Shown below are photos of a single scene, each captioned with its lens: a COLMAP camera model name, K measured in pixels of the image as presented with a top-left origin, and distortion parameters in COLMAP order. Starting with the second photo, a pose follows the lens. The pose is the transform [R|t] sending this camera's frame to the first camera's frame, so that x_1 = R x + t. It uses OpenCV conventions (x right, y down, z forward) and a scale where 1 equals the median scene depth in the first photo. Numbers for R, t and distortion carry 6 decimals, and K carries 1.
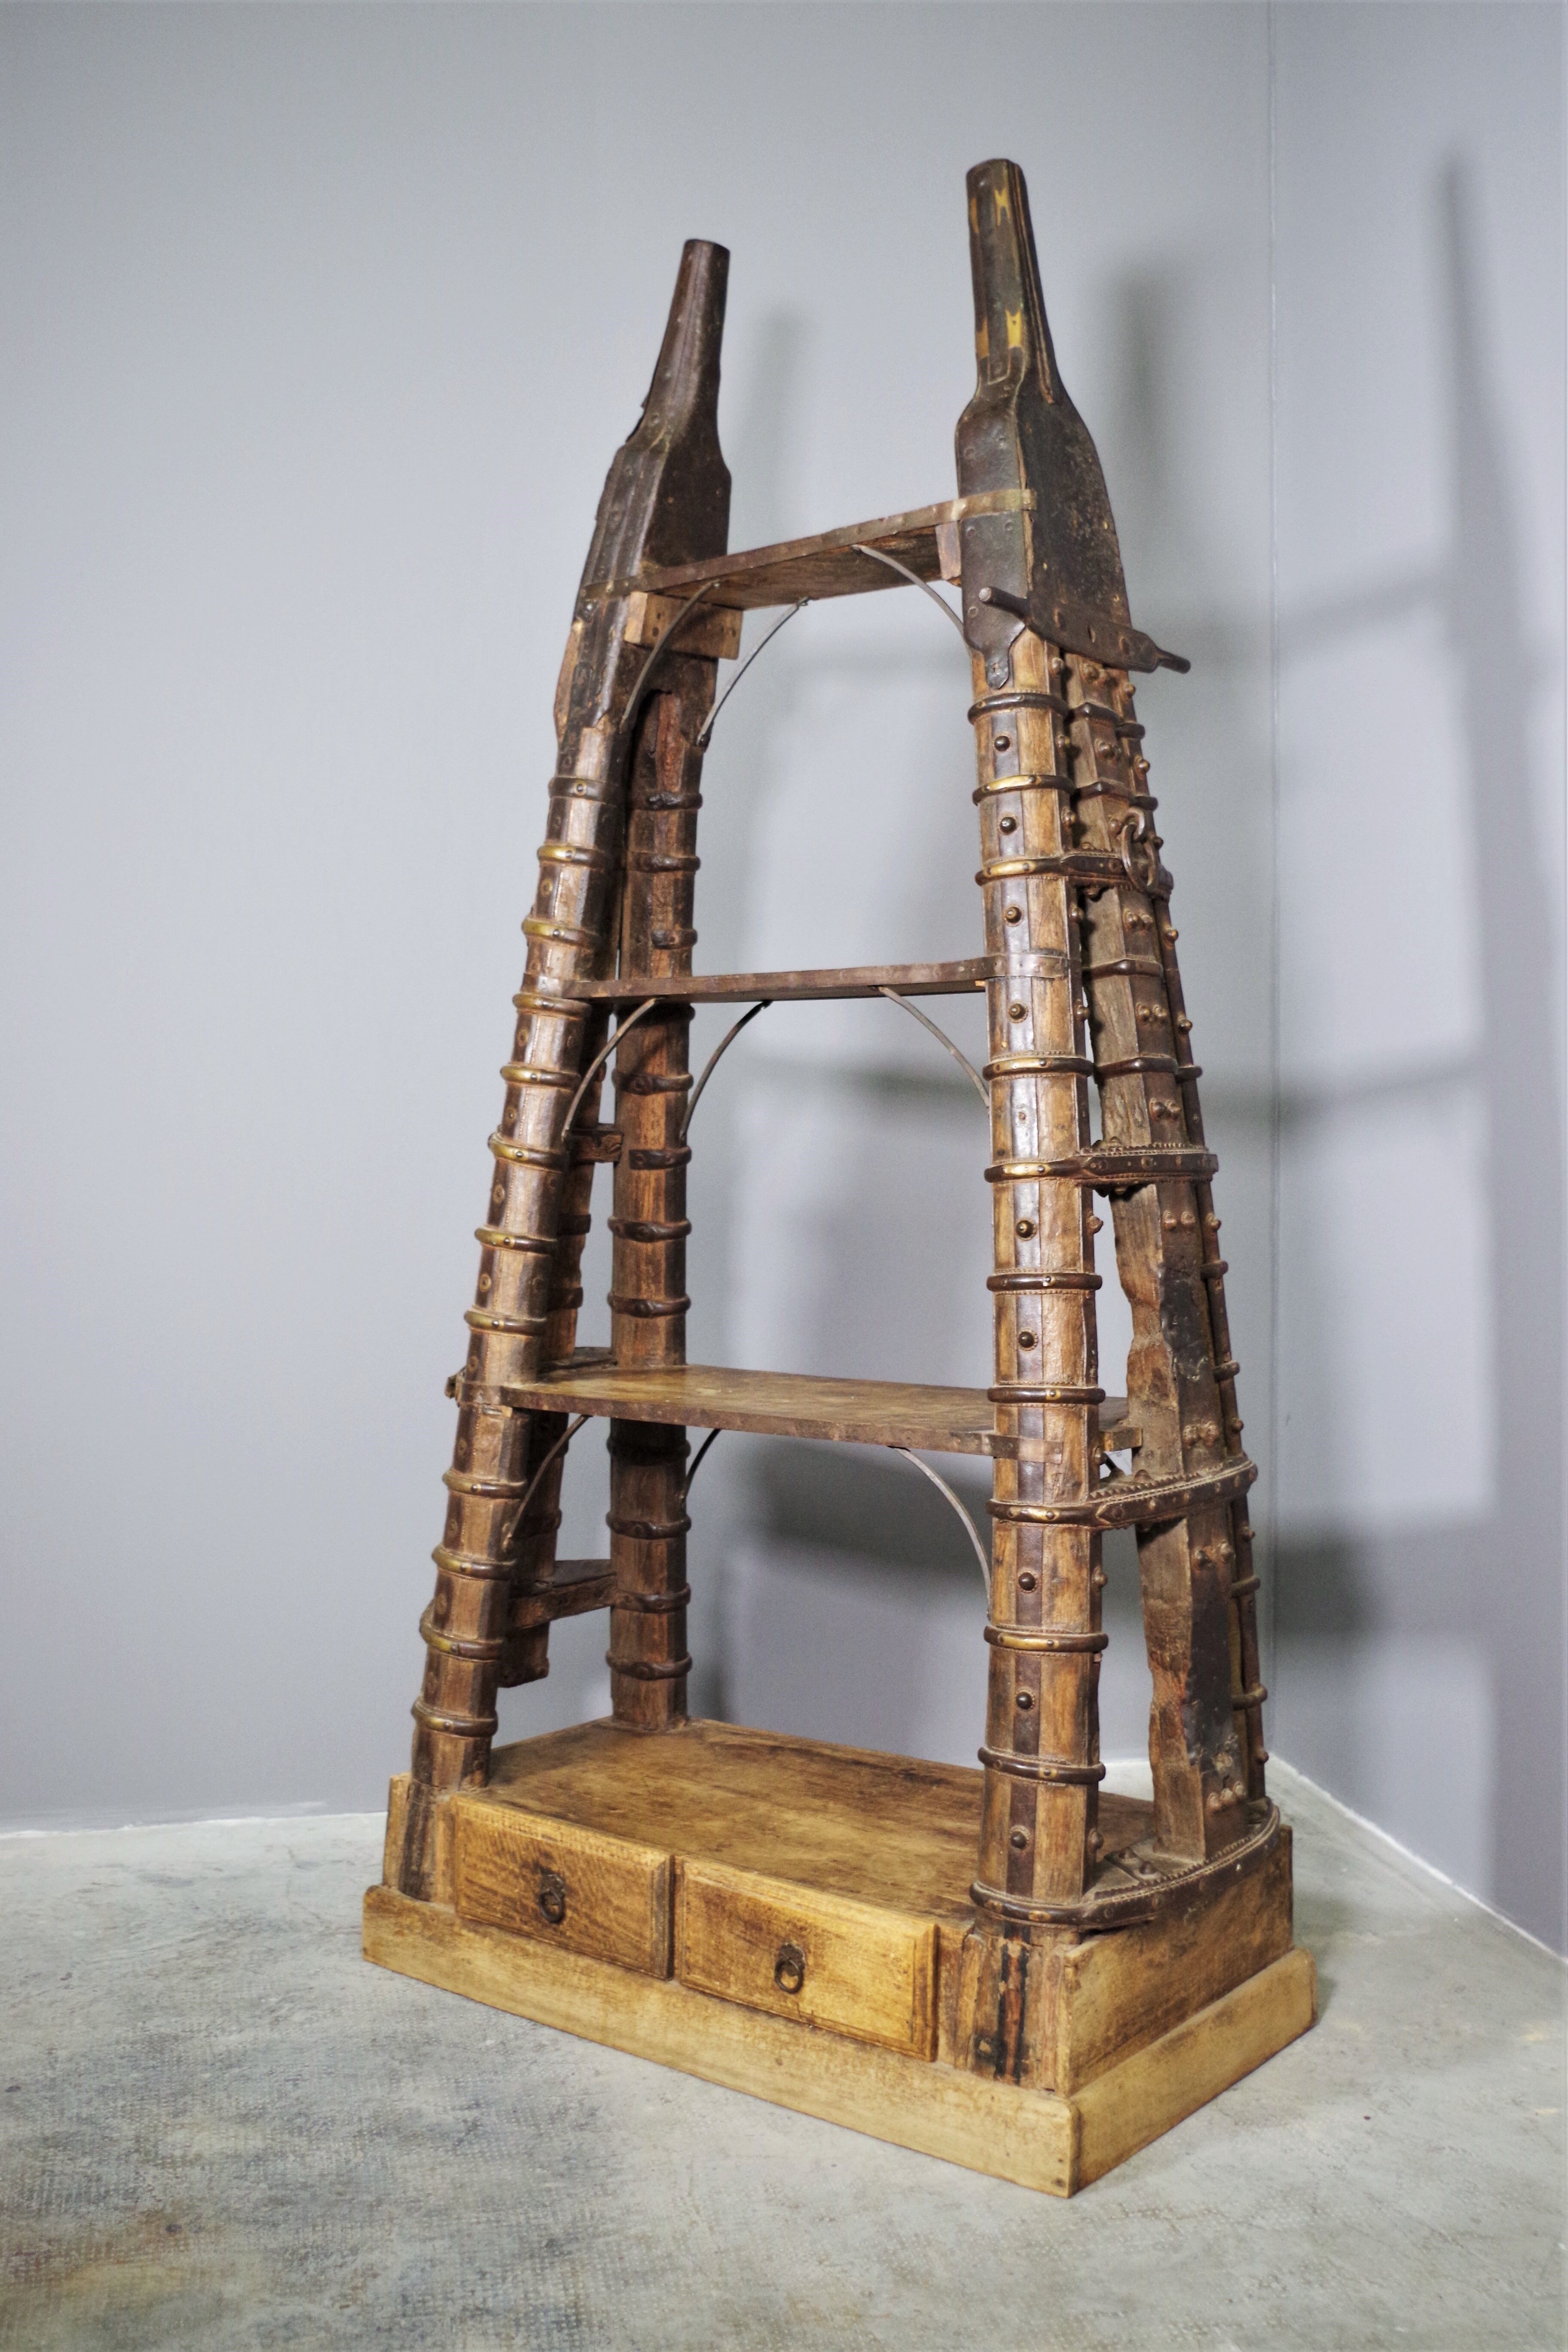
lens RADIAL K [[2284.9, 0, 861.1], [0, 2284.9, 1139.4], [0, 0, 1]] dist [-0.067235, 0.011916]
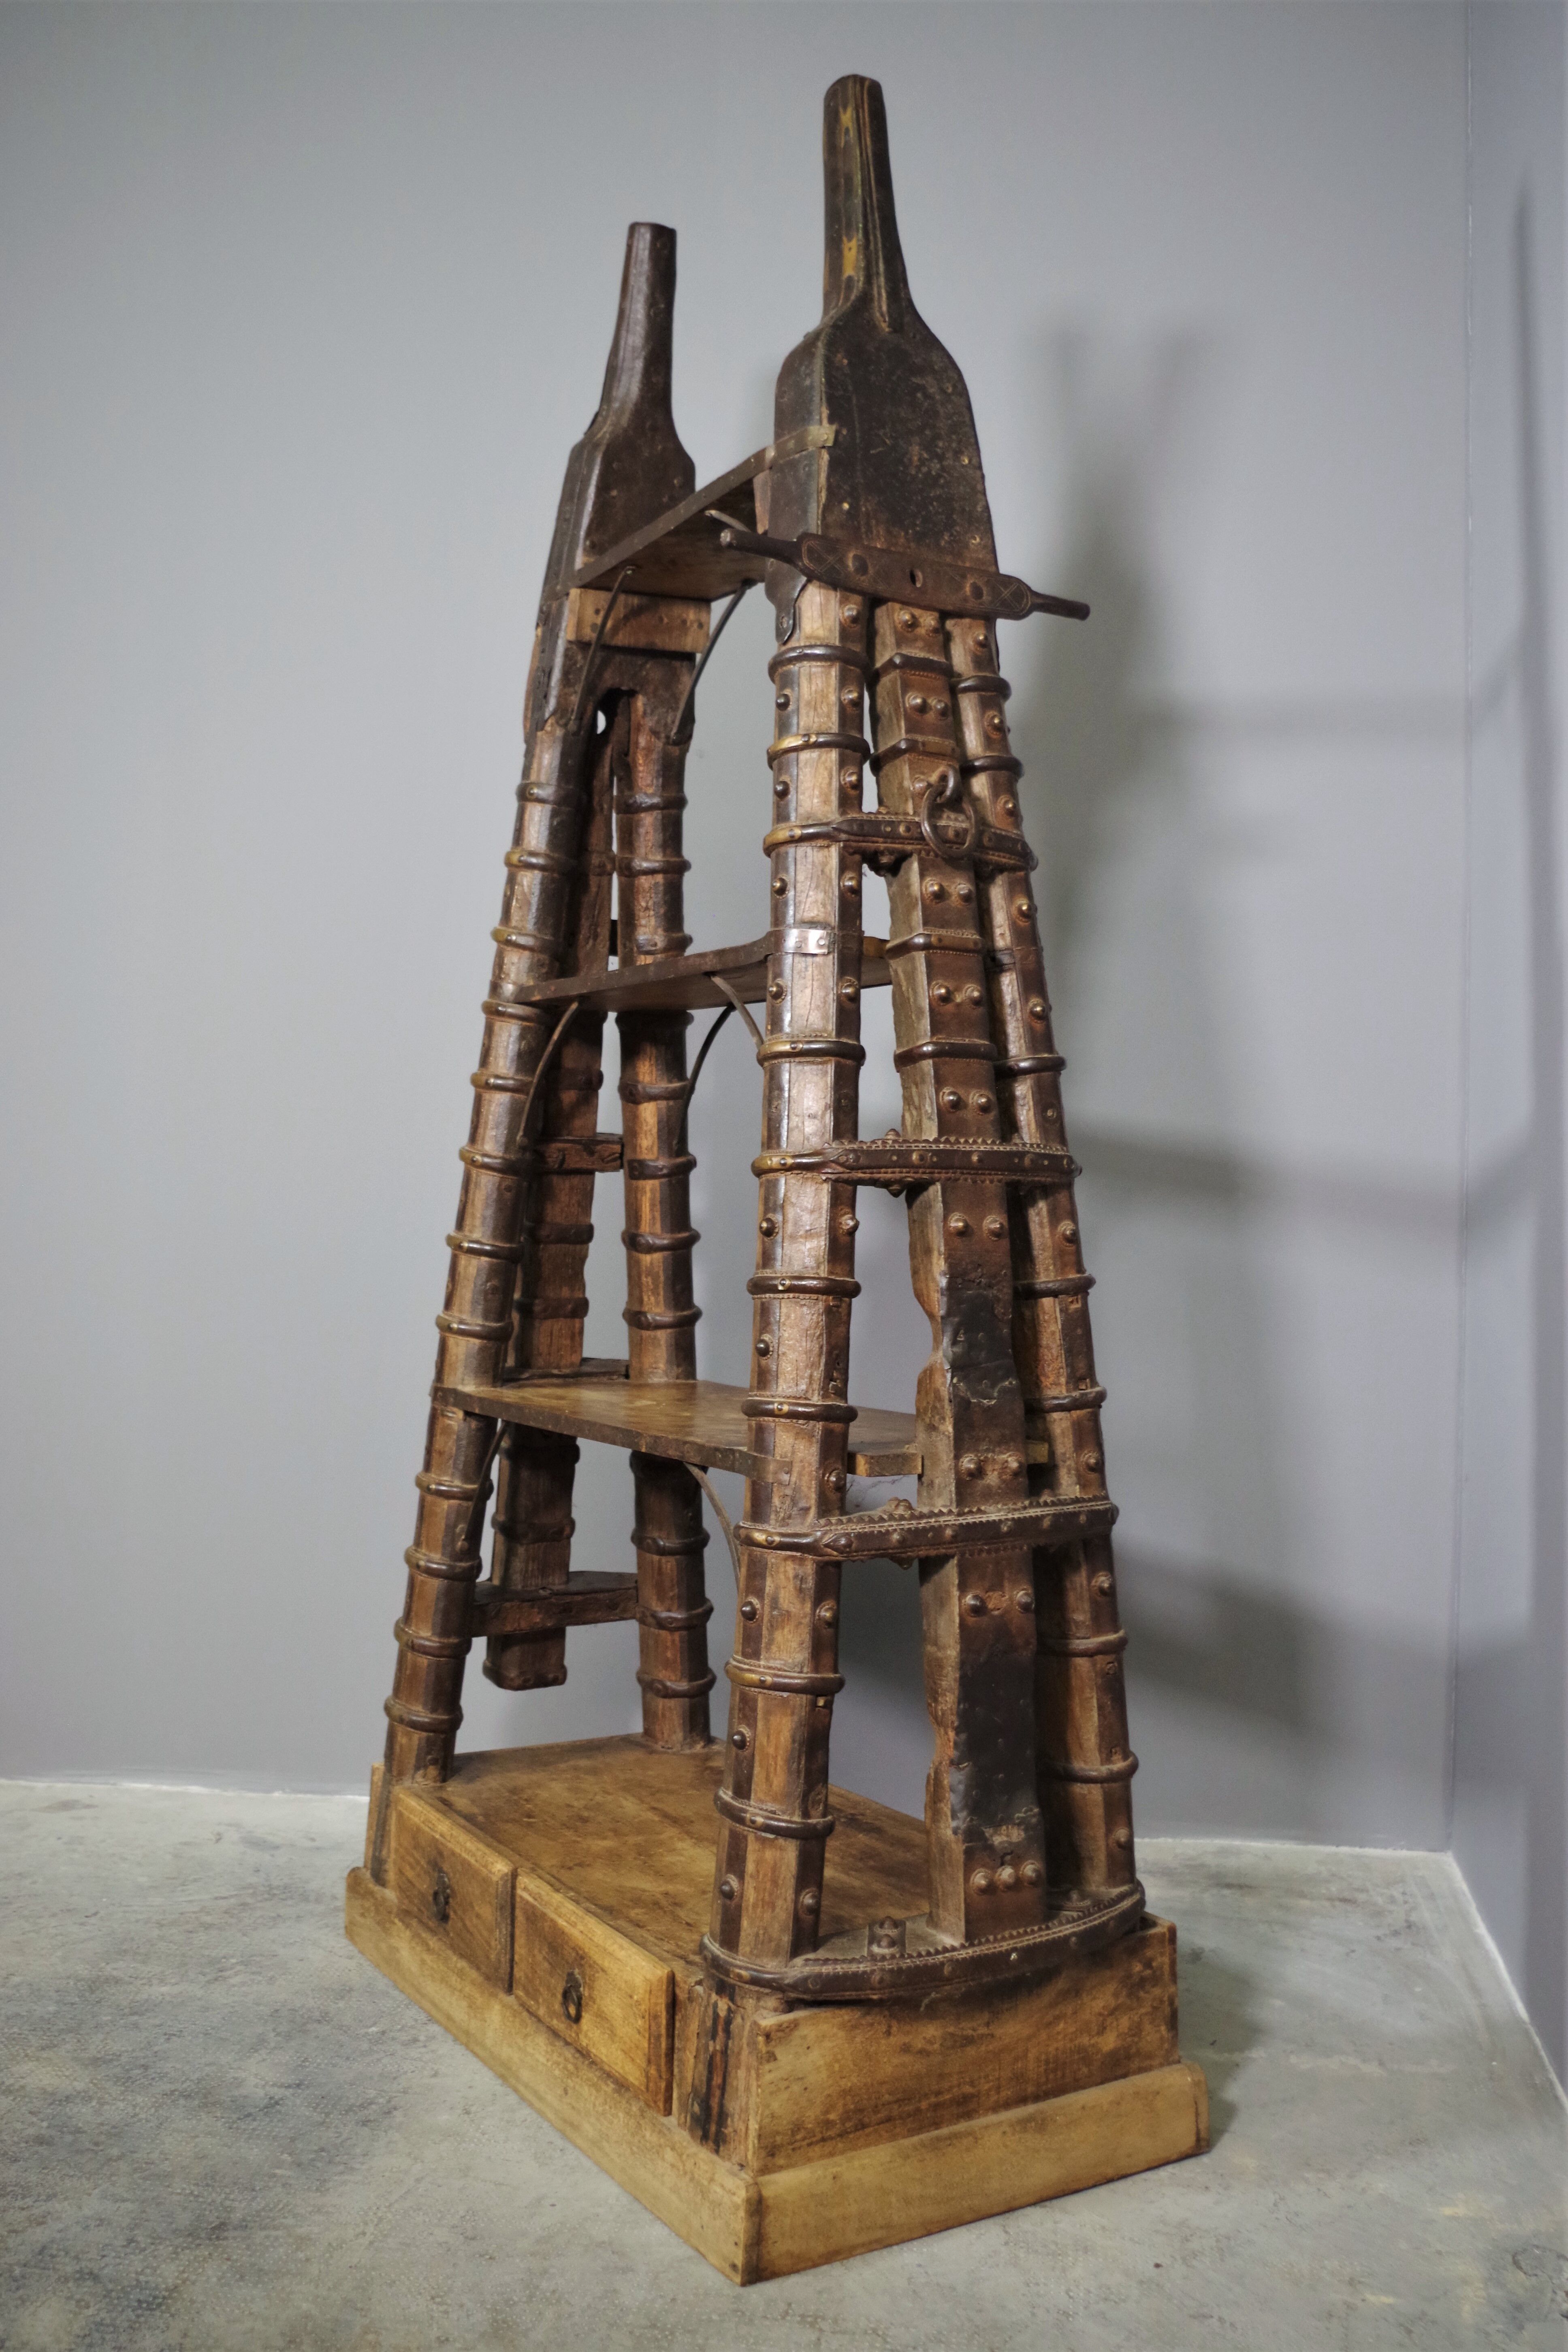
lens RADIAL K [[2175.1, 0, 795.9], [0, 2175.1, 1231.0], [0, 0, 1]] dist [-0.060127, -0.012044]
pose [[0.929568, 0.015461, -0.368326, 0.386981], [-0.011839, 0.999857, 0.012092, 0.028667], [0.368460, -0.006880, 0.929618, 0.184454]]
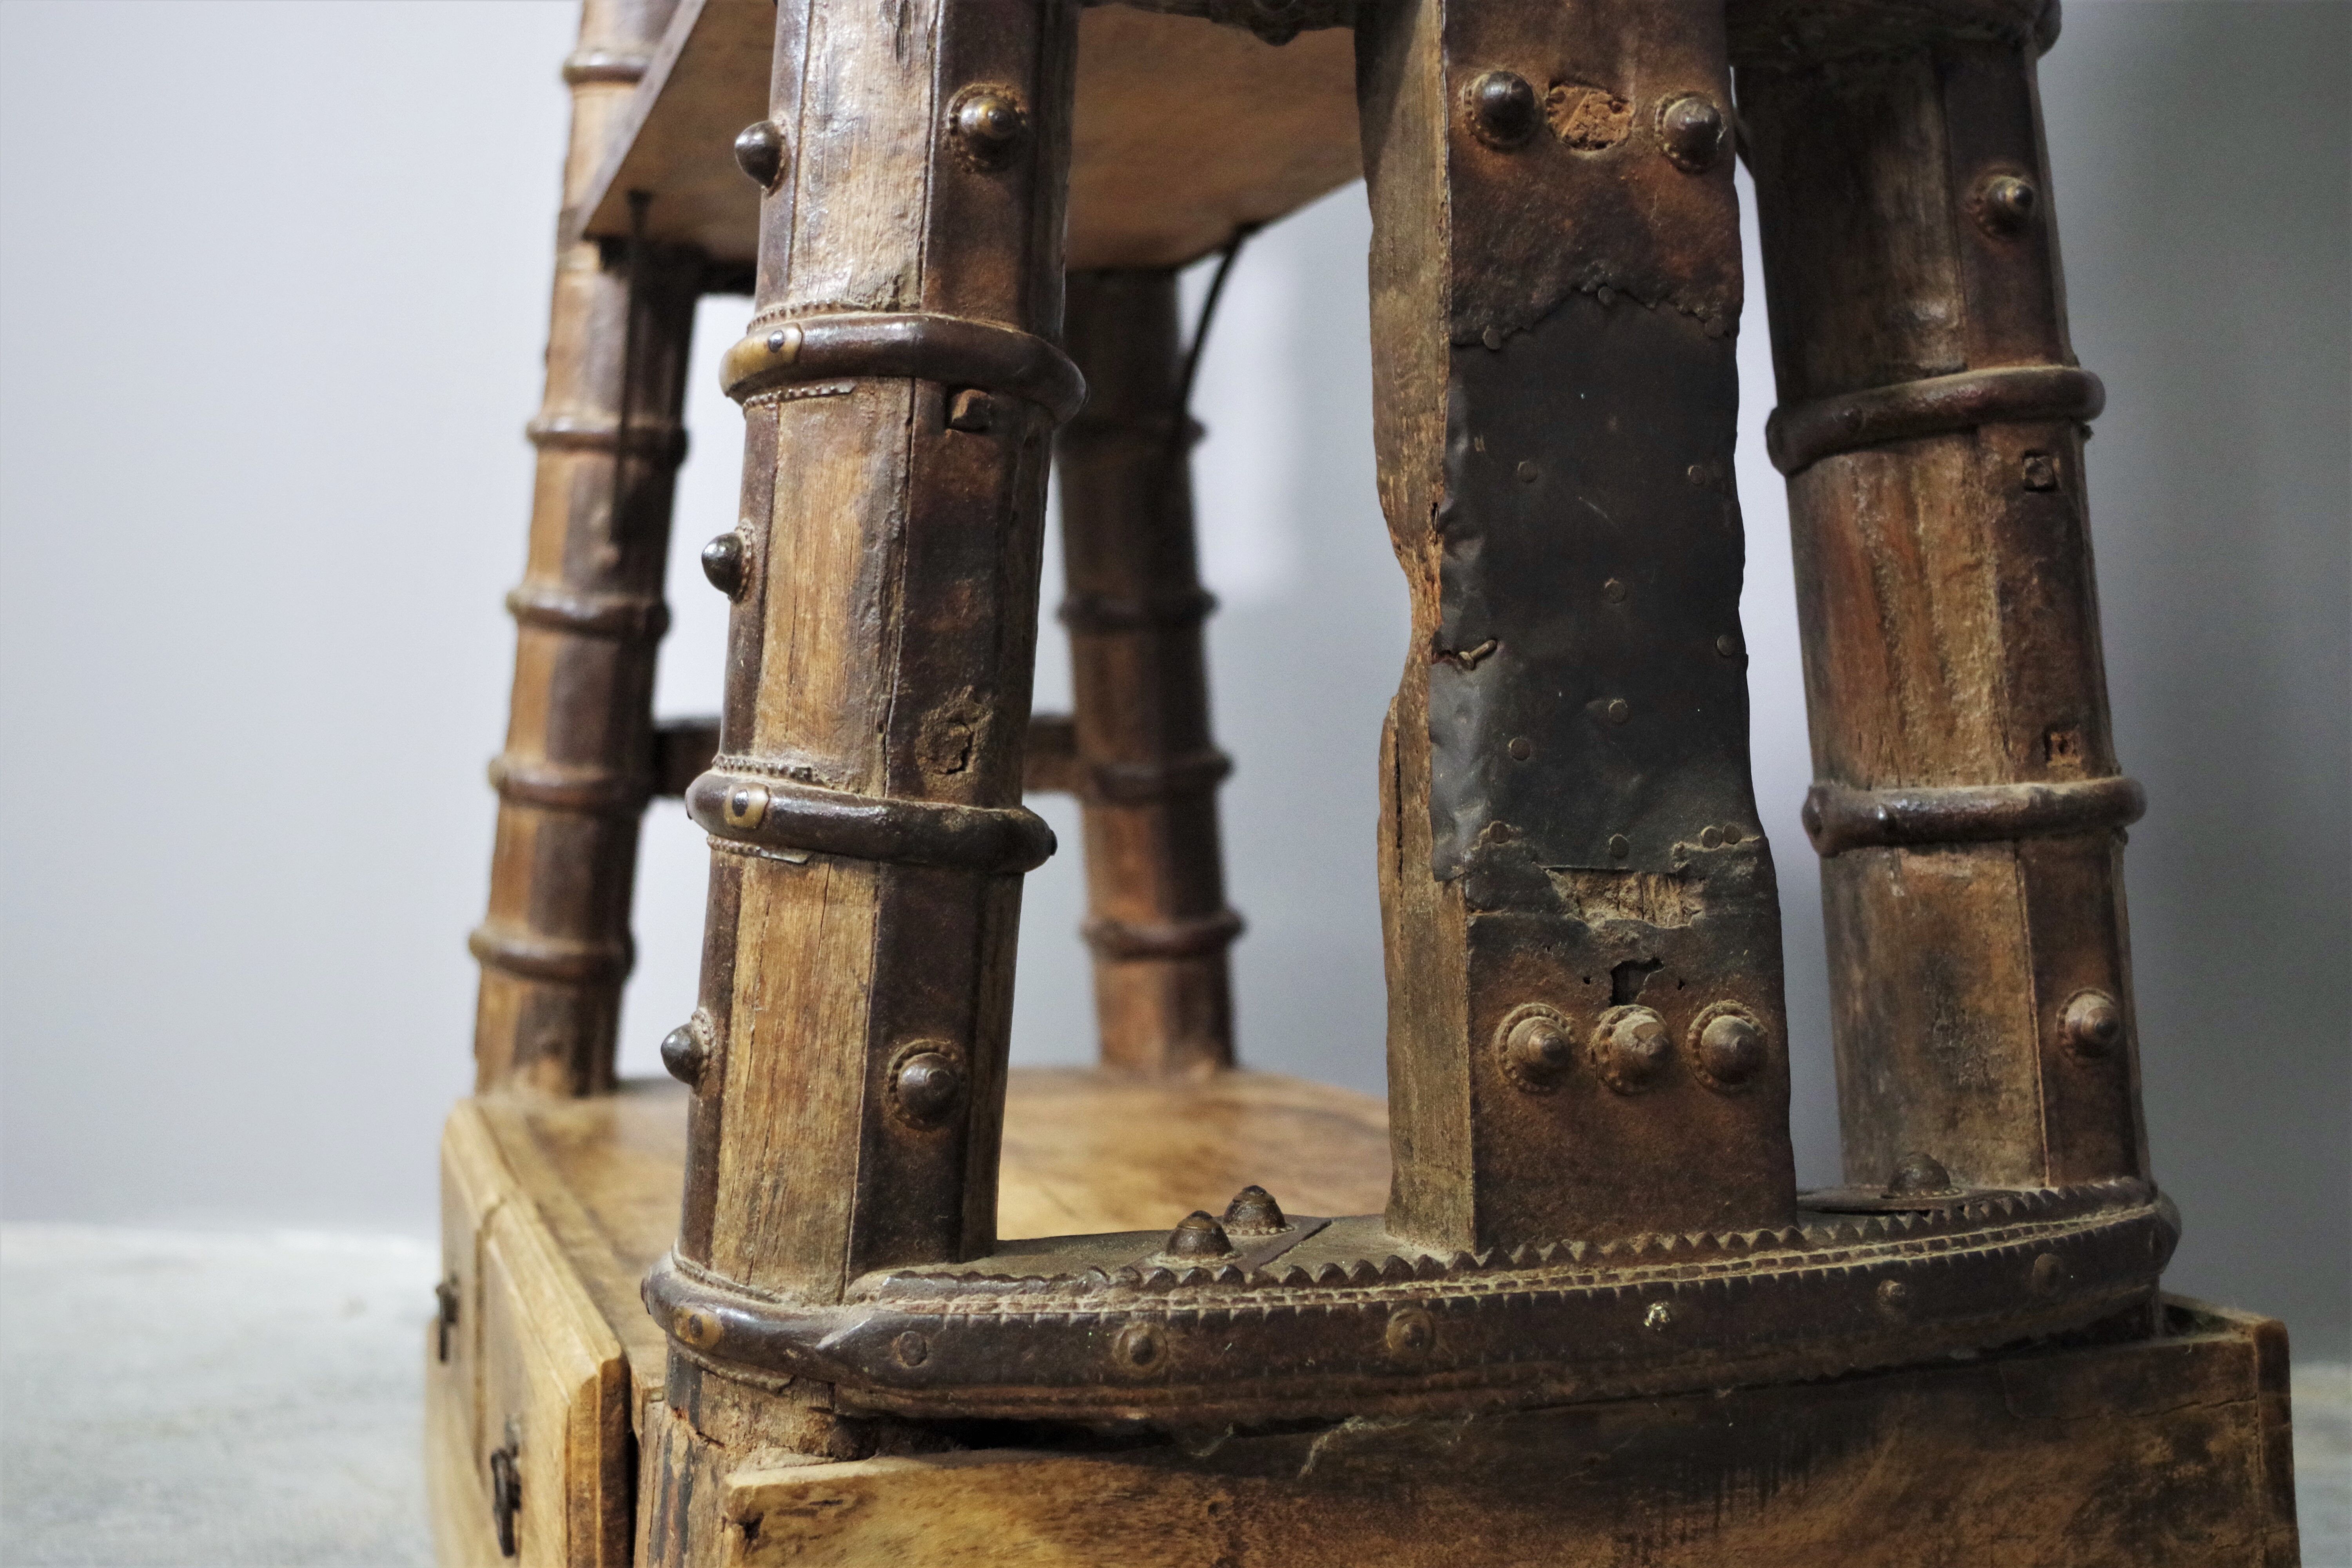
lens RADIAL K [[2844.2, 0, 1209.3], [0, 2844.2, 748.0], [0, 0, 1]] dist [-0.025993, -0.013909]
pose [[0.824412, -0.010299, -0.565897, 0.300061], [0.004291, 0.999919, -0.011946, 0.257379], [0.565974, 0.007420, 0.824390, 0.698938]]
